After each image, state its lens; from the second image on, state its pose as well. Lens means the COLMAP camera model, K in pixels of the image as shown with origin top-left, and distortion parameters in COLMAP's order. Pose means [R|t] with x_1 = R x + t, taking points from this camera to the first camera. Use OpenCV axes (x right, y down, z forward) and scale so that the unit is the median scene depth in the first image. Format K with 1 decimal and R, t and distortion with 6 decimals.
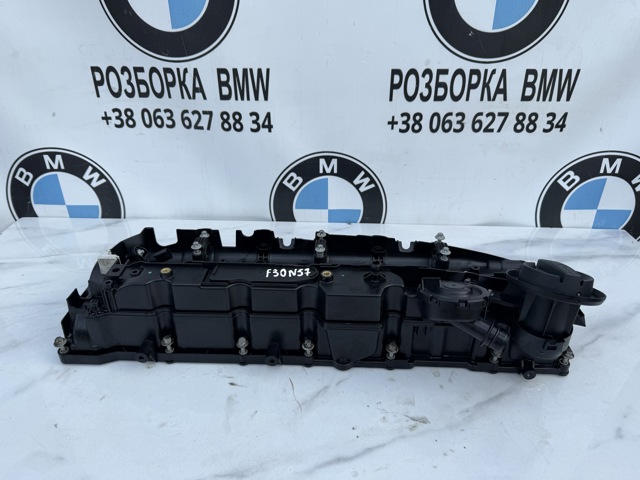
lens RADIAL K [[444.9, 0, 319.5], [0, 444.9, 235.5], [0, 0, 1]] dist [-0.007031, -0.006241]
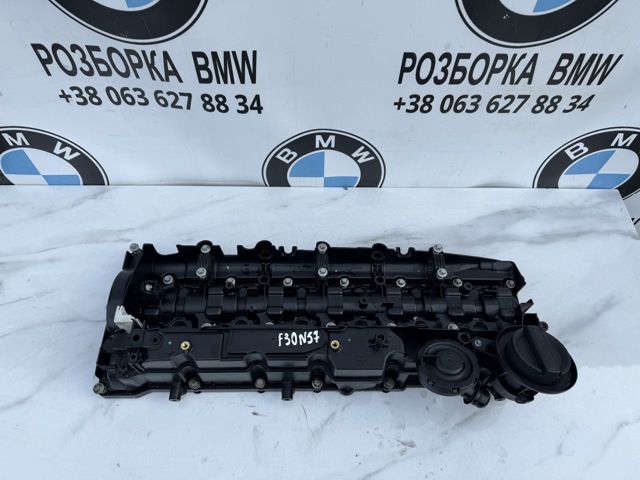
lens RADIAL K [[444.9, 0, 319.5], [0, 444.9, 235.5], [0, 0, 1]] dist [-0.007031, -0.006241]
pose [[0.998635, -0.029897, 0.042831, -0.040516], [0.006431, 0.884126, 0.467205, -0.443768], [-0.051836, -0.466292, 0.883111, 0.107953]]
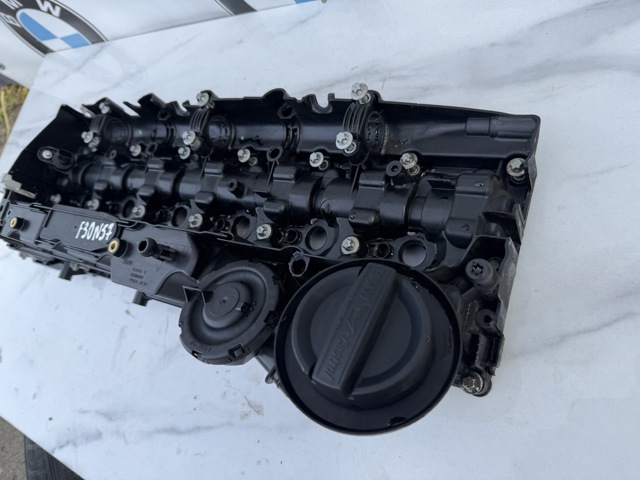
lens RADIAL K [[456.5, 0, 321.6], [0, 456.5, 232.9], [0, 0, 1]] dist [-0.015231, -0.007404]
pose [[0.840573, 0.082816, -0.535331, 0.474545], [0.306886, 0.741554, 0.596589, -0.183381], [0.446384, -0.665762, 0.597915, 0.481933]]
